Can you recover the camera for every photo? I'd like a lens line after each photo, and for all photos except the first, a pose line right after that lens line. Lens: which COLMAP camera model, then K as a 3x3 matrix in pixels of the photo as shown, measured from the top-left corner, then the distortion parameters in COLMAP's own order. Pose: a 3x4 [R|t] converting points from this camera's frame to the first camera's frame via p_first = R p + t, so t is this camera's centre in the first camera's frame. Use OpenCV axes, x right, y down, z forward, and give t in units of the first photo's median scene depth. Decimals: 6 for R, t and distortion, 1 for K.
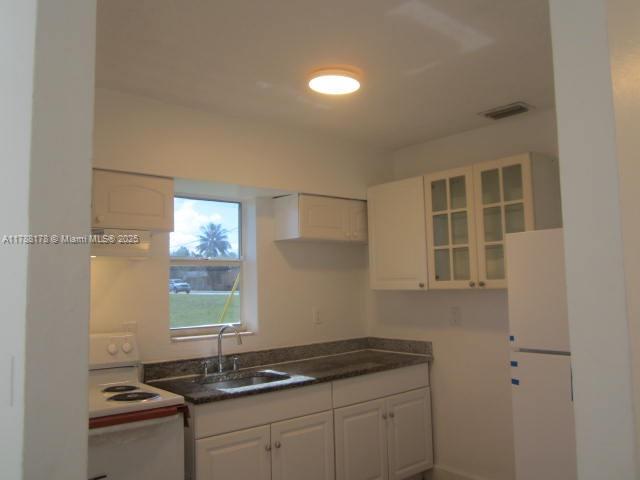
lens RADIAL K [[535.8, 0, 317.9], [0, 535.8, 244.6], [0, 0, 1]] dist [-0.044485, 0.016309]
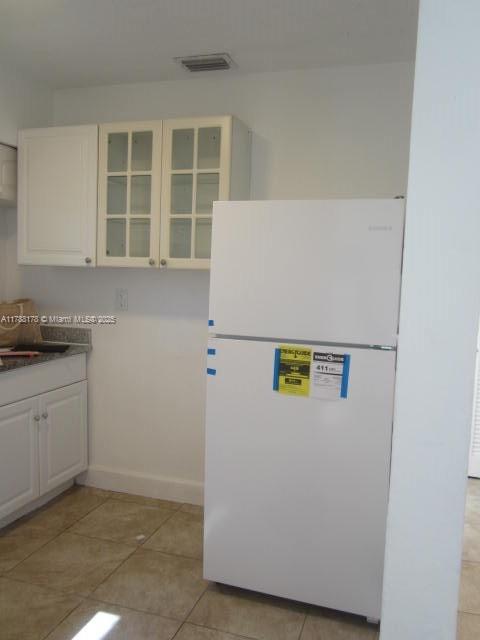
lens RADIAL K [[535.8, 0, 241.1], [0, 535.8, 322.7], [0, 0, 1]] dist [-0.044485, 0.016309]
pose [[0.843946, 0.008400, 0.536363, -0.050959], [-0.094165, 0.986672, 0.132711, 0.041077], [-0.528099, -0.162508, 0.833488, 0.182769]]
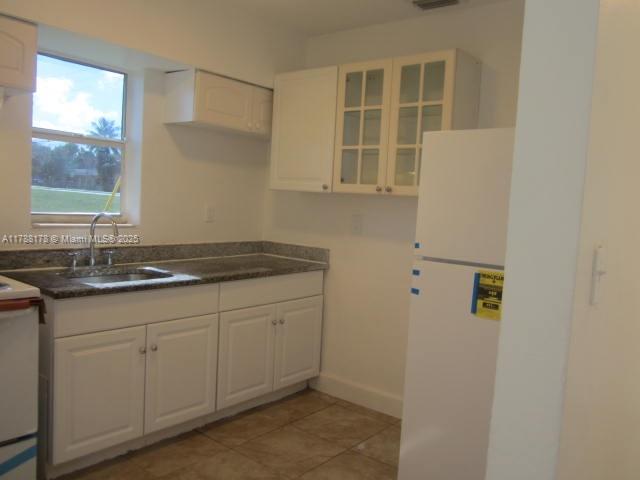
lens RADIAL K [[535.8, 0, 317.9], [0, 535.8, 244.6], [0, 0, 1]] dist [-0.044485, 0.016309]
pose [[0.979139, 0.064282, 0.192755, 0.009923], [-0.094151, 0.984187, 0.150039, 0.037950], [-0.180062, -0.165057, 0.969708, 0.091546]]
